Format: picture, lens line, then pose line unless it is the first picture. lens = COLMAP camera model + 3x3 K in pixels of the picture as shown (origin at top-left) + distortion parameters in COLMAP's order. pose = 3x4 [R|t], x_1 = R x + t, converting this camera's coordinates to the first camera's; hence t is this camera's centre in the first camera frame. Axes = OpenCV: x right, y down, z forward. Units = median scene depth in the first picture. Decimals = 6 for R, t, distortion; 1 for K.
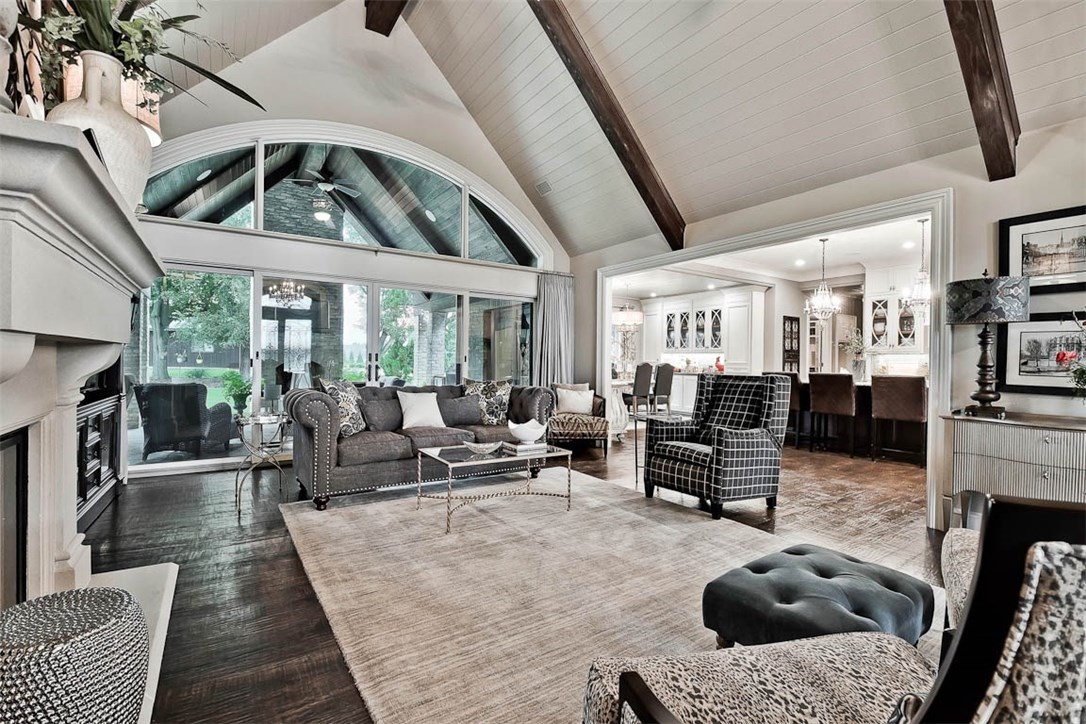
lens RADIAL K [[483.7, 0, 537.4], [0, 483.7, 383.7], [0, 0, 1]] dist [-0.001221, -0.004596]
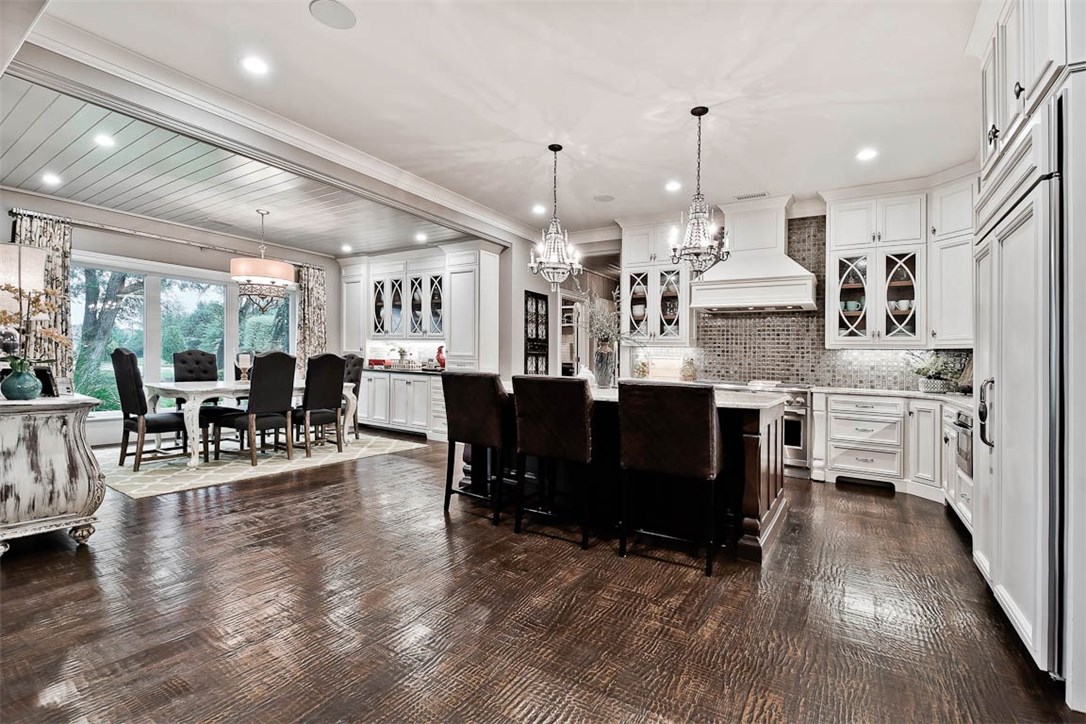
lens RADIAL K [[483.7, 0, 531.7], [0, 483.7, 364.4], [0, 0, 1]] dist [-0.001221, -0.004596]
pose [[0.925193, 0.012417, 0.379294, 0.252669], [-0.002385, 0.999635, -0.026908, -0.012765], [-0.379490, 0.023990, 0.924885, 0.345891]]
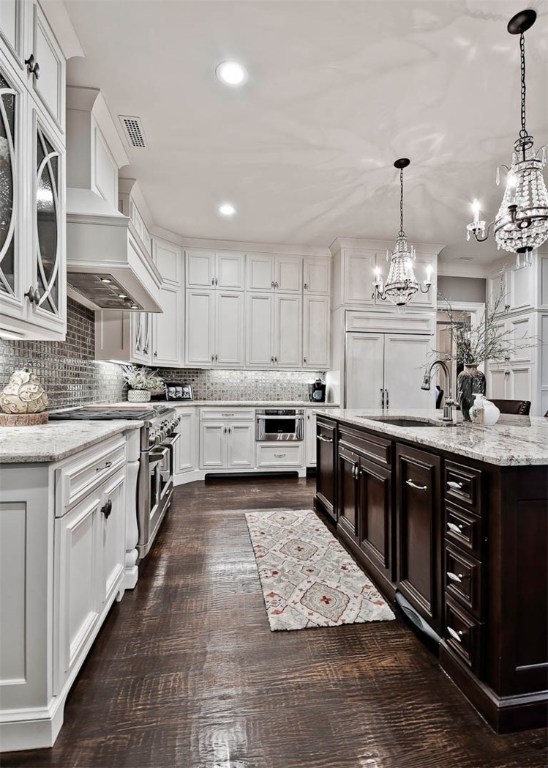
lens RADIAL K [[348.6, 0, 271.1], [0, 348.6, 383.0], [0, 0, 1]] dist [-0.004308, -0.000221]
pose [[-0.901615, -0.018551, 0.432141, 0.490957], [-0.003686, 0.999373, 0.035210, -0.037384], [-0.432523, 0.030153, -0.901119, 0.976979]]
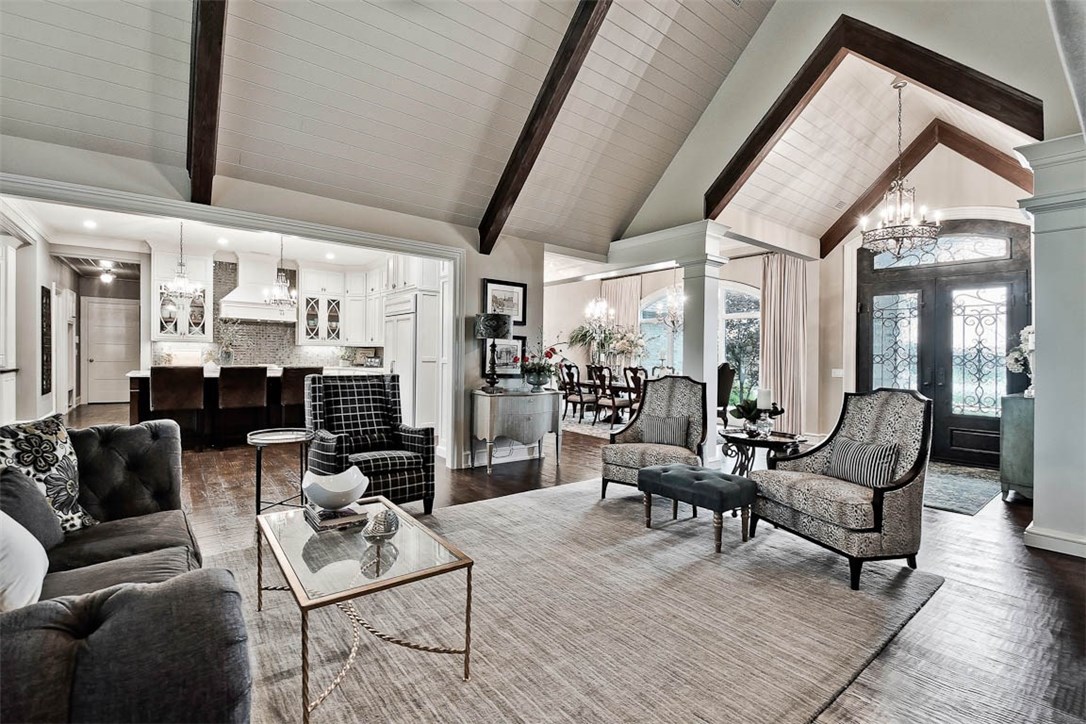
lens RADIAL K [[483.7, 0, 537.1], [0, 483.7, 355.9], [0, 0, 1]] dist [-0.001221, -0.004596]
pose [[-0.071045, -0.011419, 0.997408, -0.258047], [0.023854, 0.999629, 0.013144, -0.025933], [-0.997188, 0.024726, -0.070747, 0.307021]]
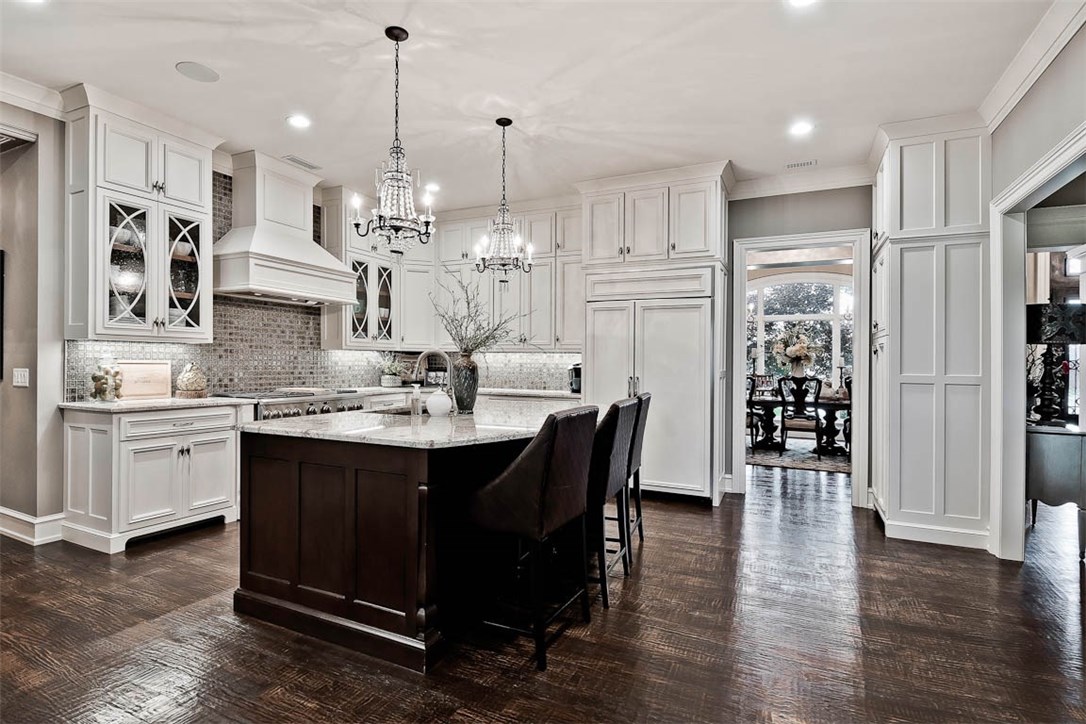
lens RADIAL K [[554.6, 0, 541.4], [0, 554.6, 360.1], [0, 0, 1]] dist [-0.013329, 0.000191]
pose [[-0.509994, -0.012469, 0.860087, 0.131677], [0.022218, 0.999370, 0.027663, -0.046398], [-0.859891, 0.033217, -0.509396, 0.844082]]
